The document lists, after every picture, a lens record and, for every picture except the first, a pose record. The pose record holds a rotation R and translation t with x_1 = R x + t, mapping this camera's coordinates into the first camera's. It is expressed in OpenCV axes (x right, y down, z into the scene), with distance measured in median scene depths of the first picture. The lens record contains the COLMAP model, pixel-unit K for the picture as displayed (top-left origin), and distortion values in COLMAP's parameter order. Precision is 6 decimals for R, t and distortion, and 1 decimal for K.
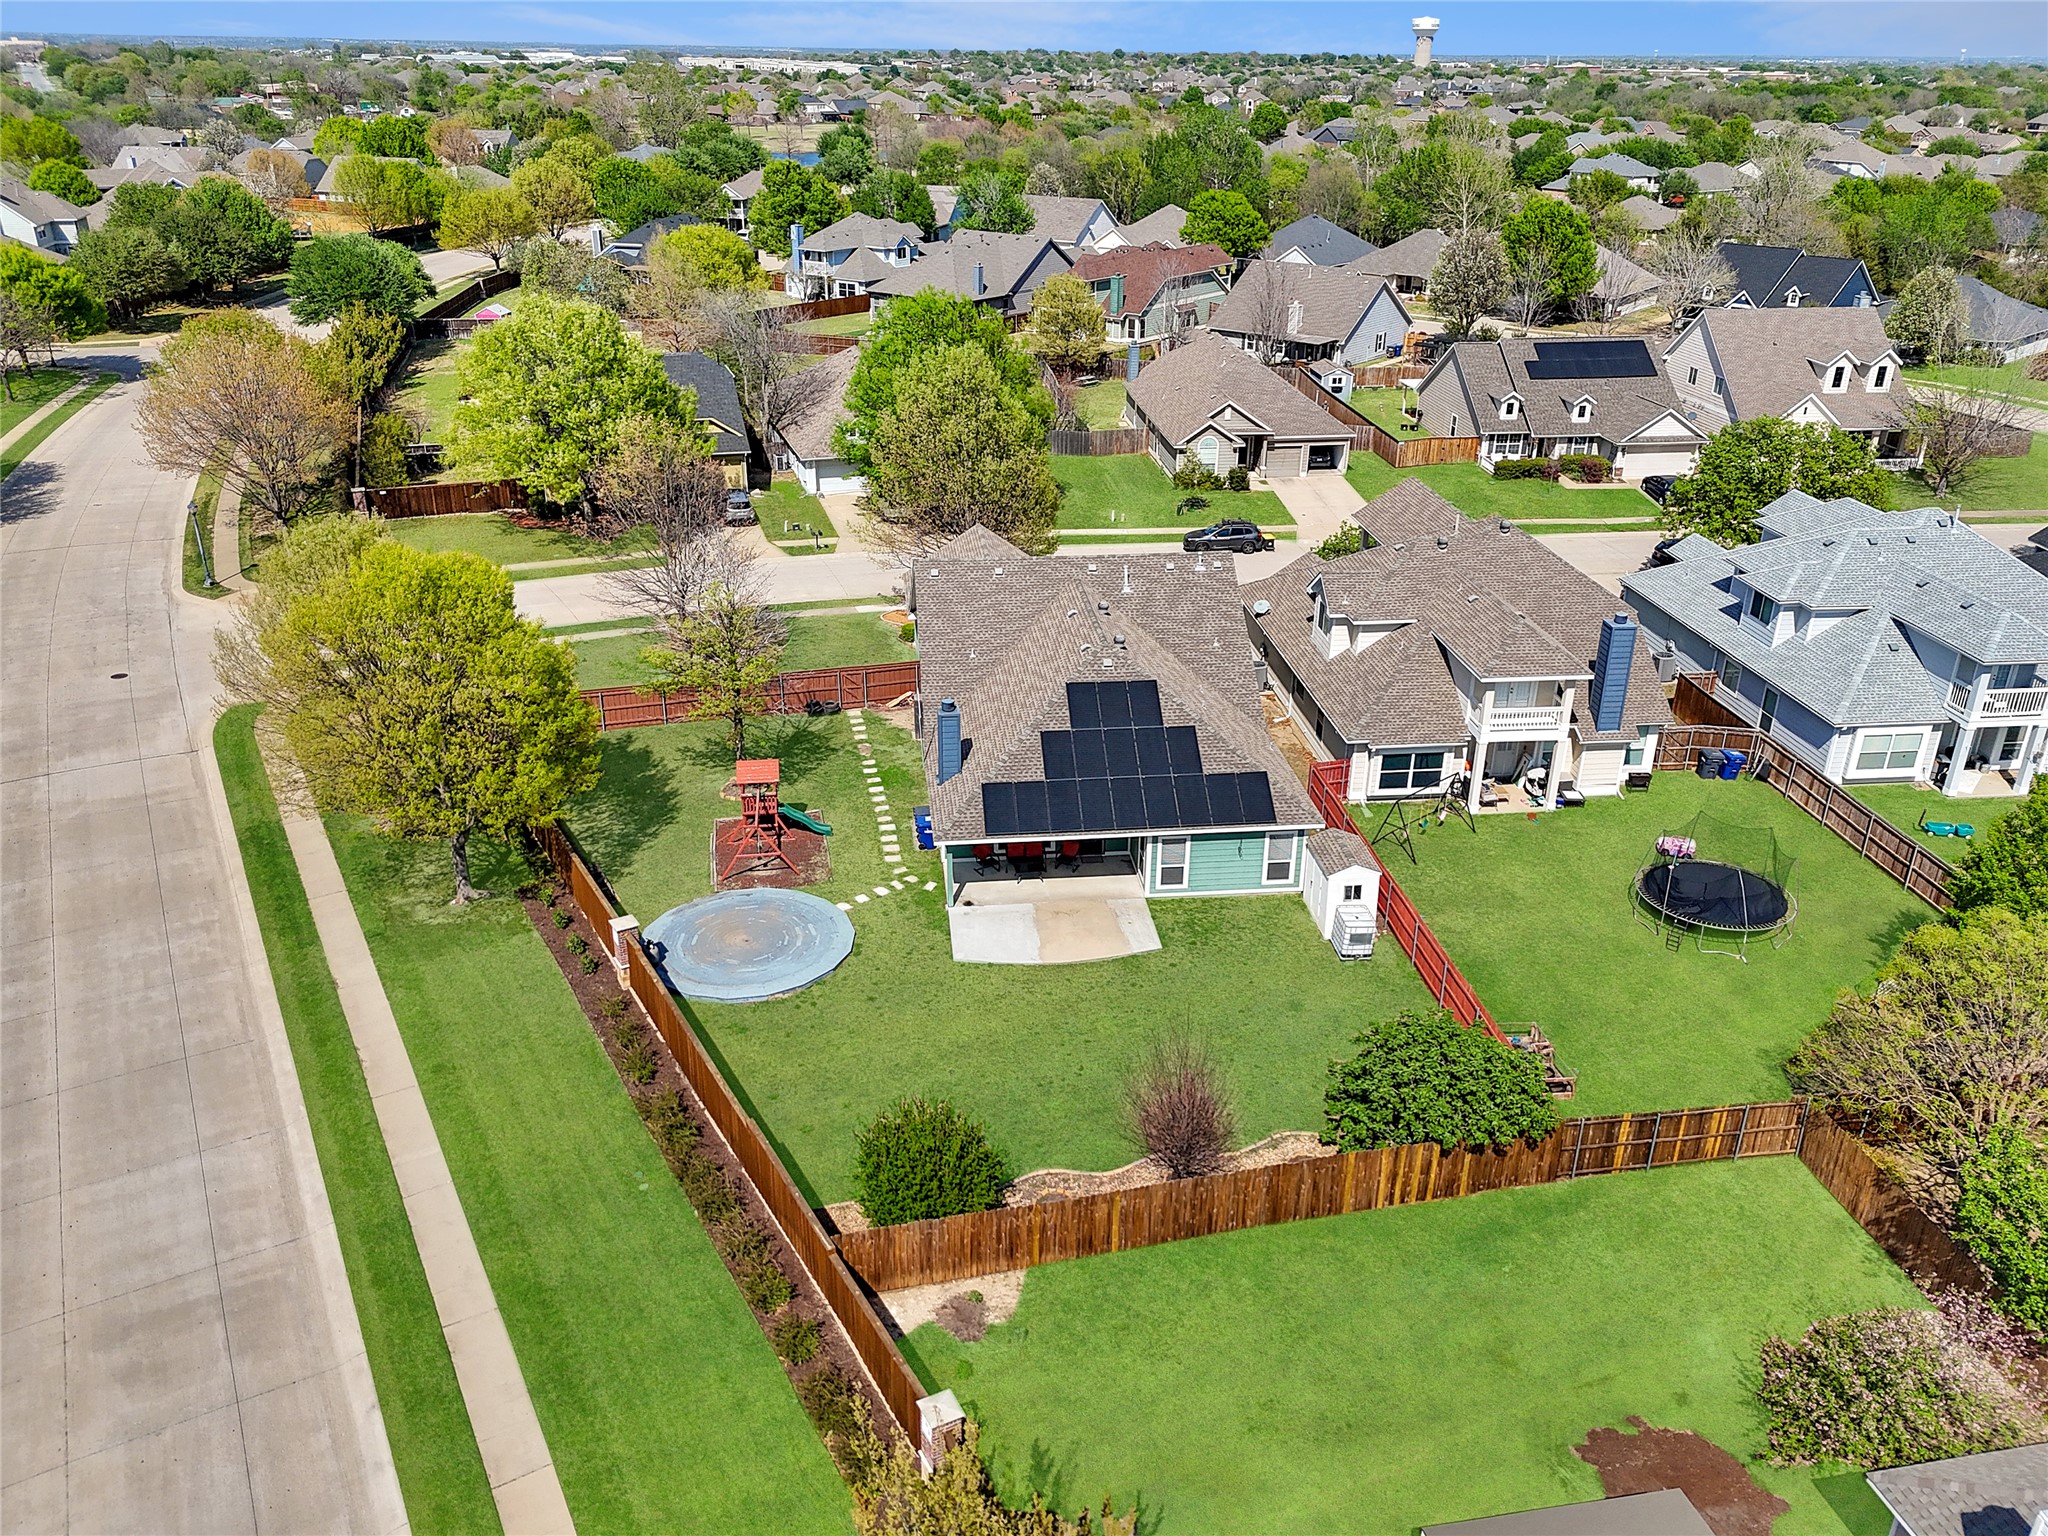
lens RADIAL K [[1554.2, 0, 1024.0], [0, 1554.2, 768.0], [0, 0, 1]] dist [0.102434, -0.133671]
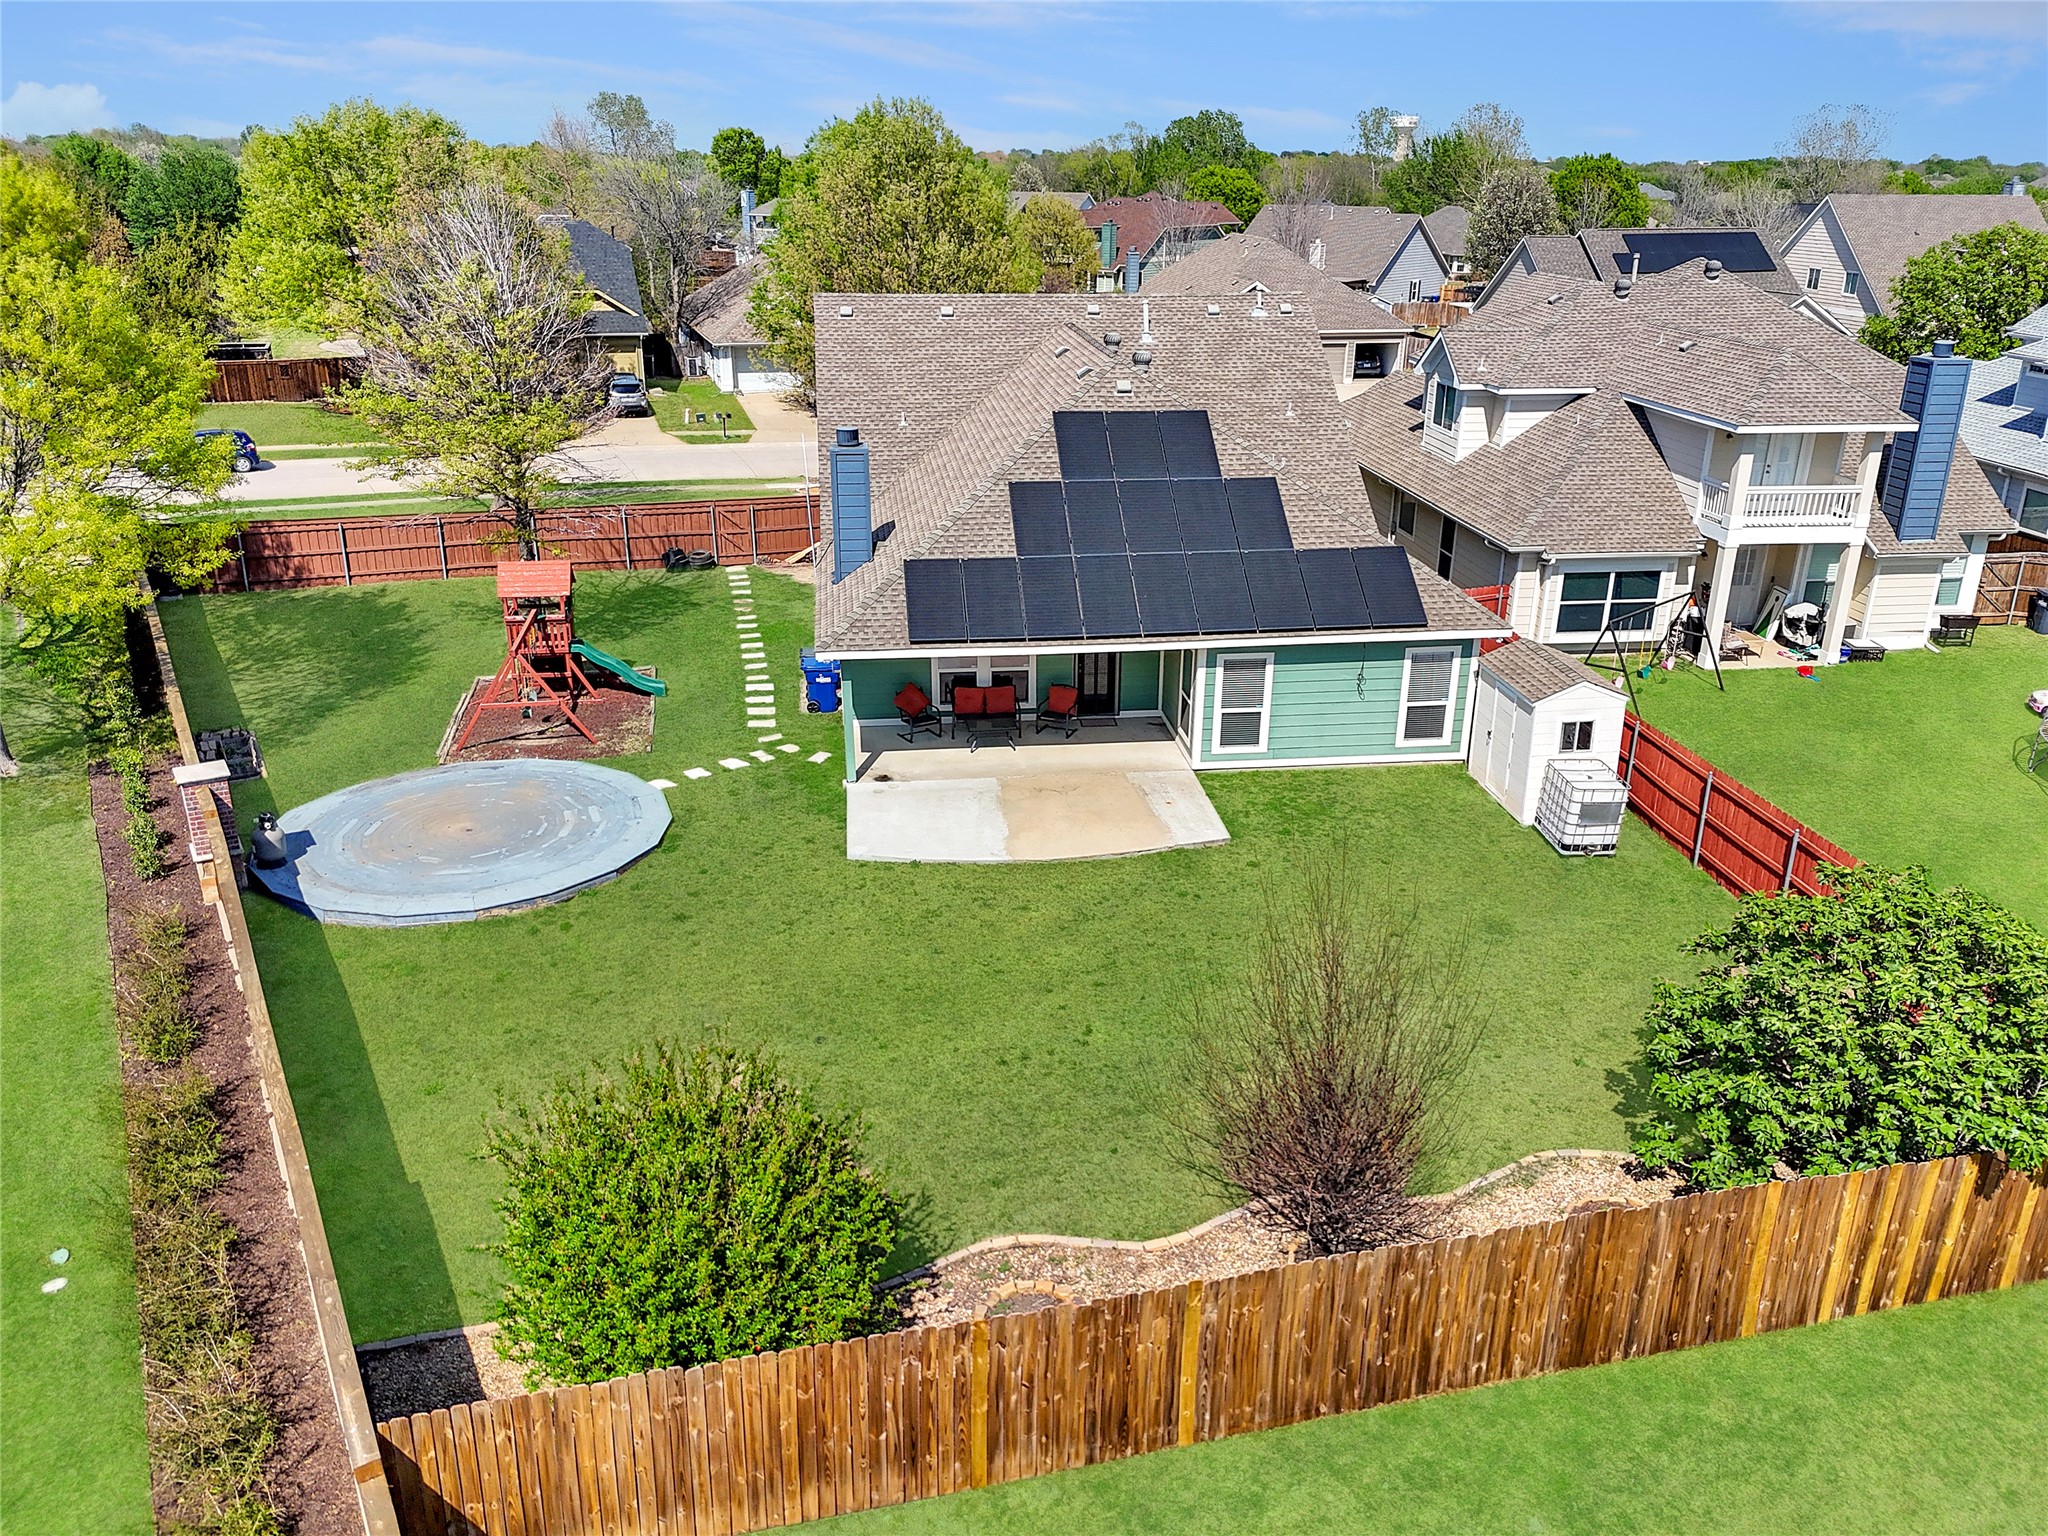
lens RADIAL K [[1560.9, 0, 1024.0], [0, 1560.9, 768.0], [0, 0, 1]] dist [0.055850, -0.045634]
pose [[0.999961, -0.004923, 0.007377, 0.011568], [0.005369, 0.998079, -0.061724, 0.118985], [-0.007059, 0.061761, 0.998066, 0.431724]]
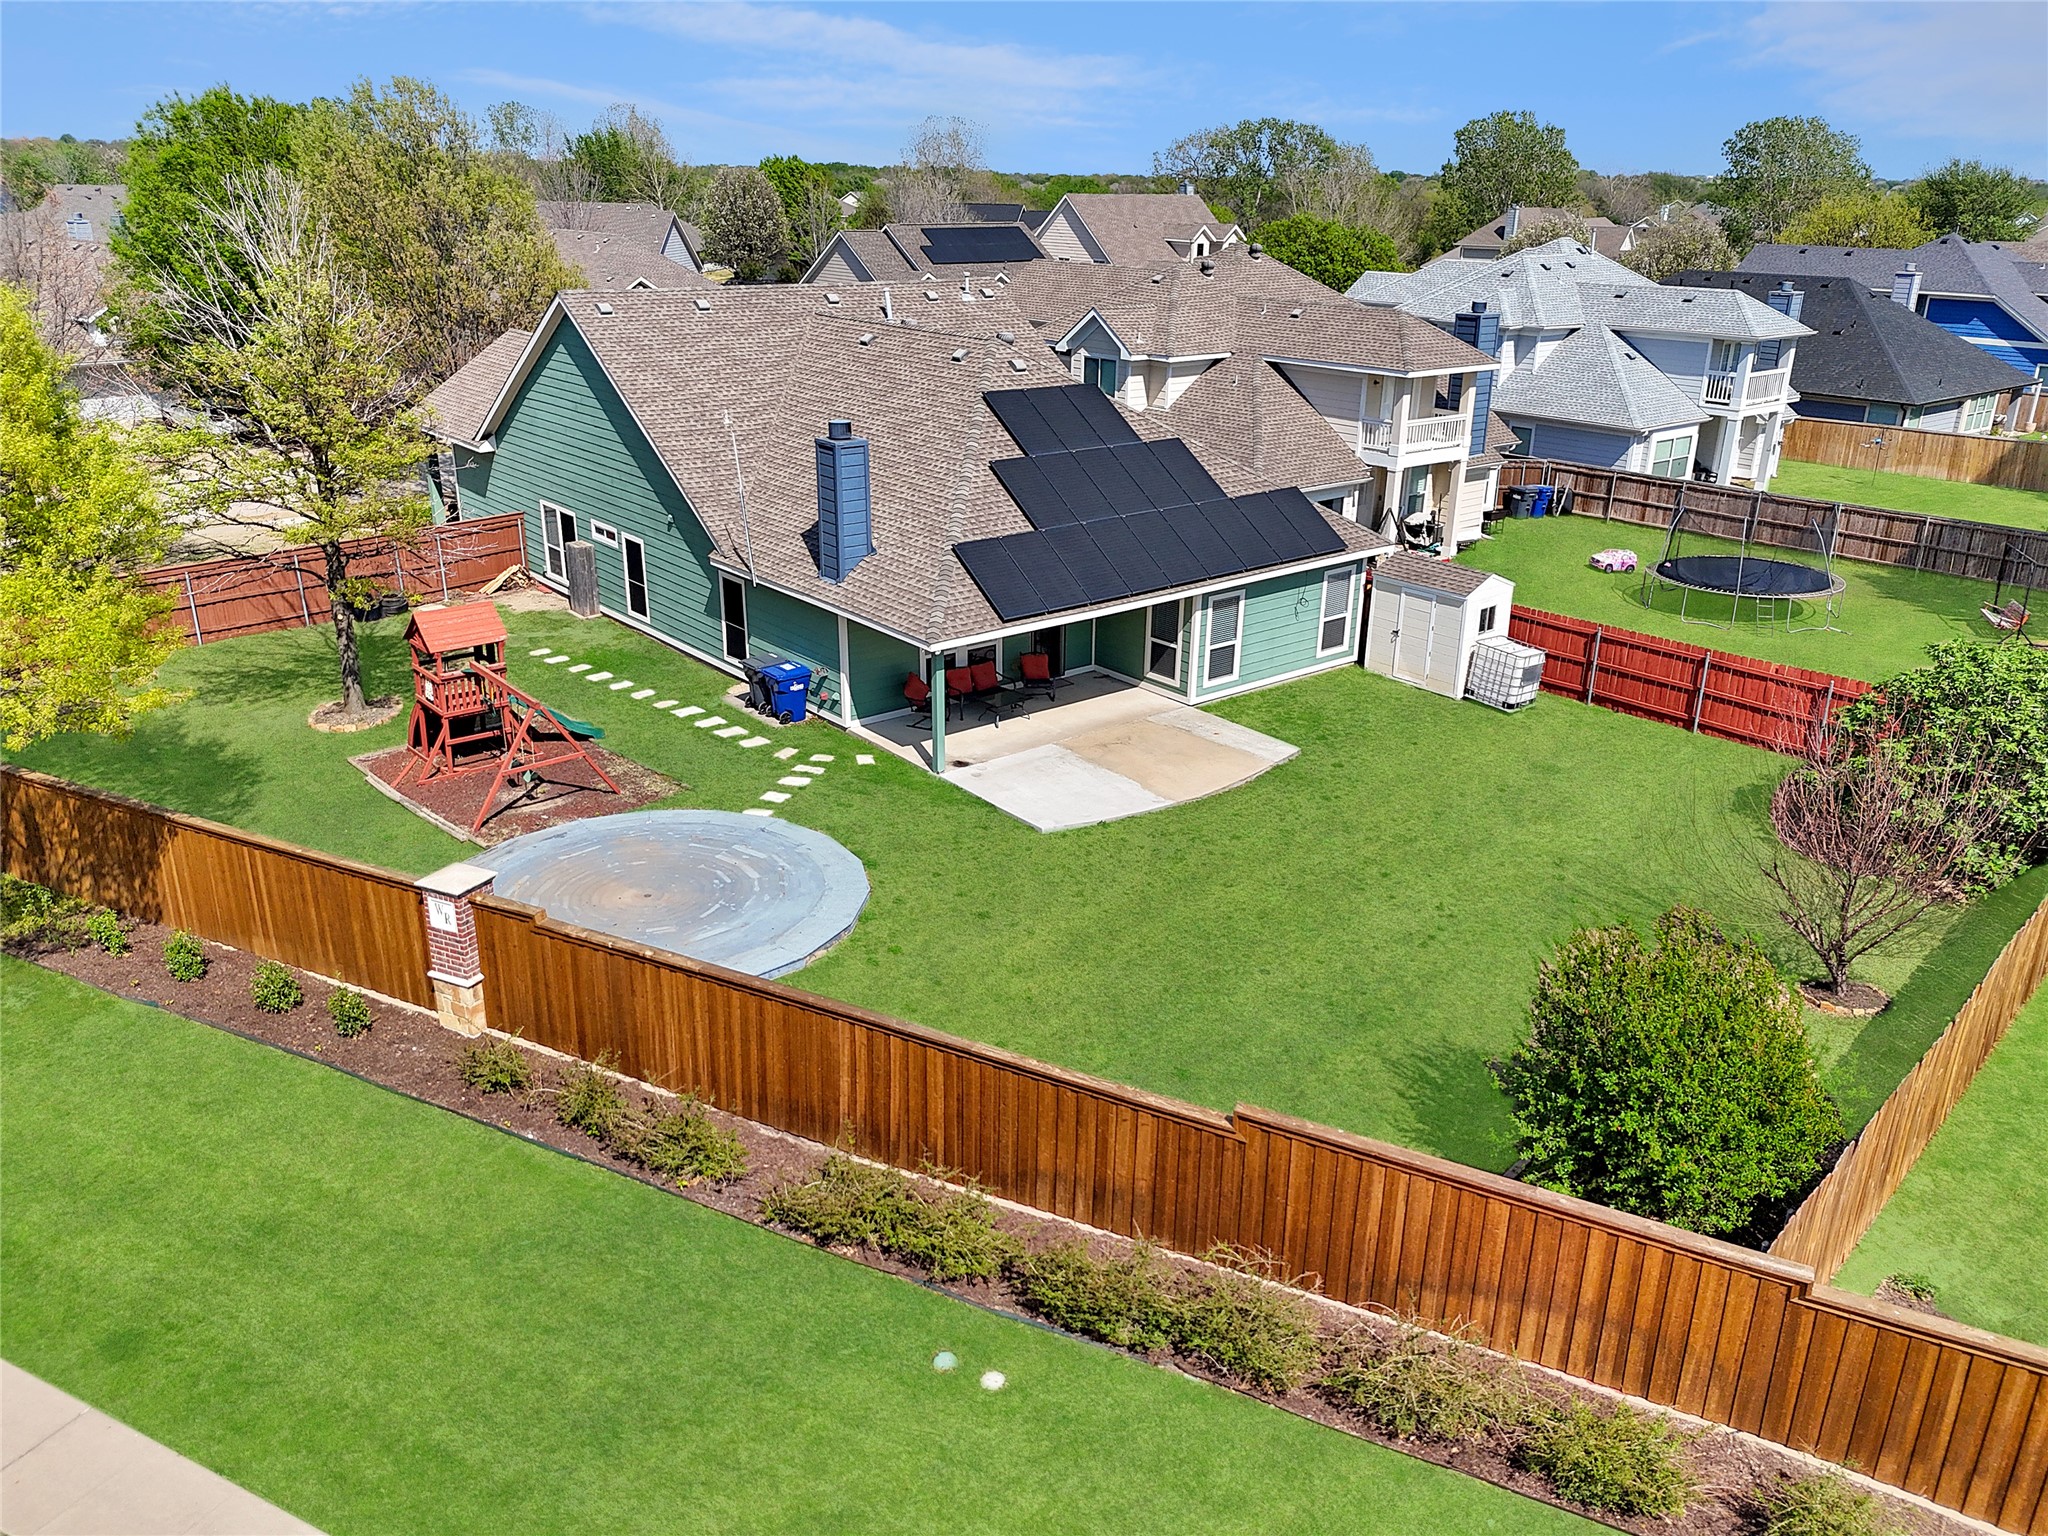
lens RADIAL K [[1554.2, 0, 1024.0], [0, 1554.2, 768.0], [0, 0, 1]] dist [0.102434, -0.133671]
pose [[0.838641, -0.191195, 0.510026, -0.307863], [0.222327, 0.974972, -0.000084, 0.094141], [-0.497245, 0.113462, 0.860159, 0.498100]]
